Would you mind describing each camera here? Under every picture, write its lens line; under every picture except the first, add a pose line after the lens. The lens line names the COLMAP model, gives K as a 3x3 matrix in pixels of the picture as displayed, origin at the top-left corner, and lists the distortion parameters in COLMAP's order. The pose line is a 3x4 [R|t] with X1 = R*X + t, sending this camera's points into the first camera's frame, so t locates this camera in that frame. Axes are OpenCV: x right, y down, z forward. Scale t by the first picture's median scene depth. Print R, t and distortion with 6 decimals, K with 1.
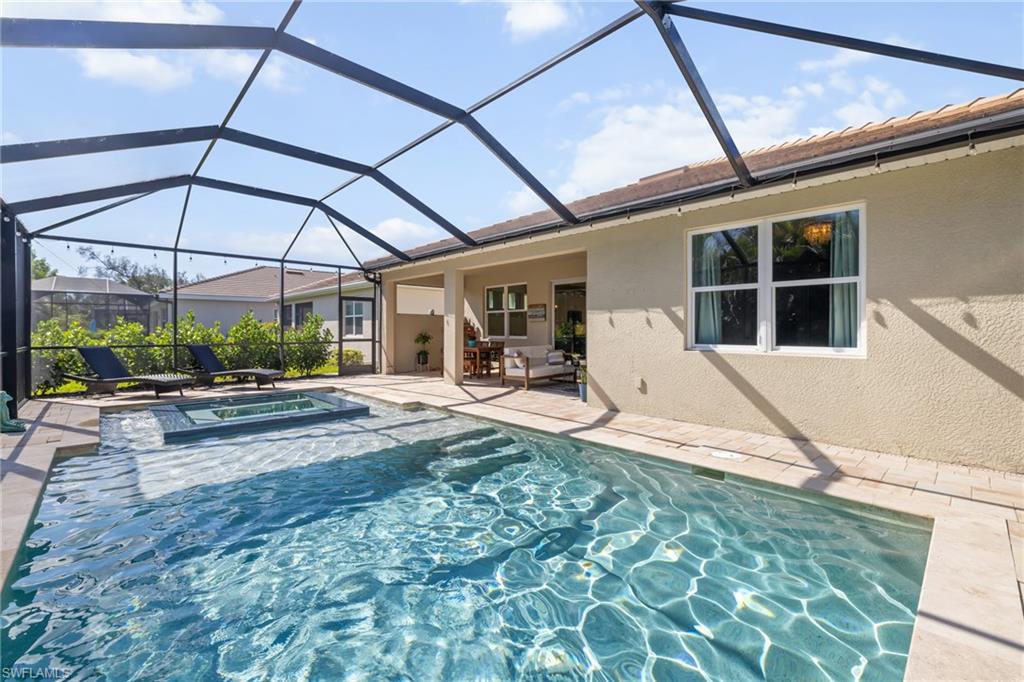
lens RADIAL K [[427.0, 0, 502.7], [0, 427.0, 332.0], [0, 0, 1]] dist [0.002674, 0.000316]
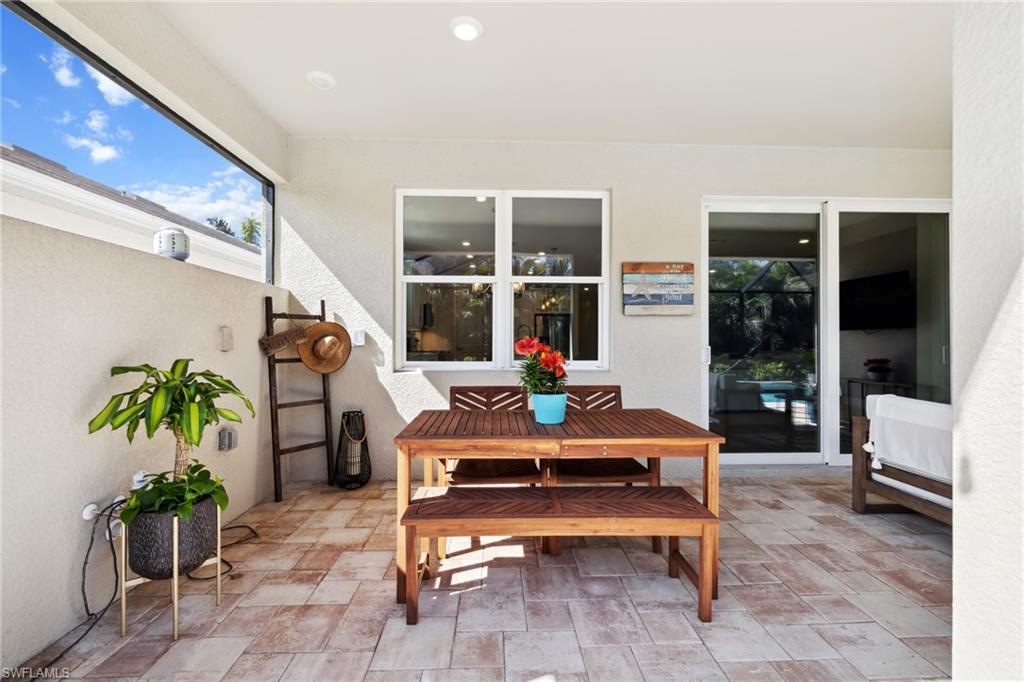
lens RADIAL K [[427.0, 0, 513.2], [0, 427.0, 343.4], [0, 0, 1]] dist [0.002674, 0.000316]
pose [[0.644461, 0.005535, 0.764618, -0.427012], [0.002244, 0.999956, -0.009130, -0.003252], [-0.764634, 0.007599, 0.644420, 1.530278]]
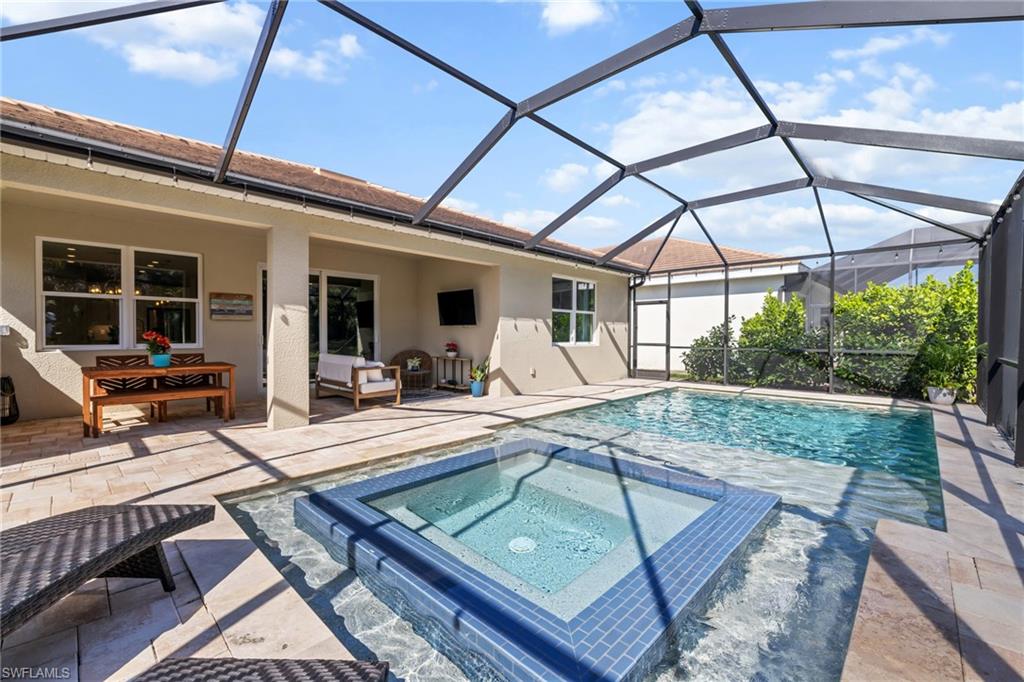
lens RADIAL K [[427.0, 0, 512.3], [0, 427.0, 336.4], [0, 0, 1]] dist [0.002674, 0.000316]
pose [[-0.062717, -0.002125, 0.998029, -1.043393], [0.007464, 0.999969, 0.002598, 0.001135], [-0.998003, 0.007612, -0.062699, 1.082984]]
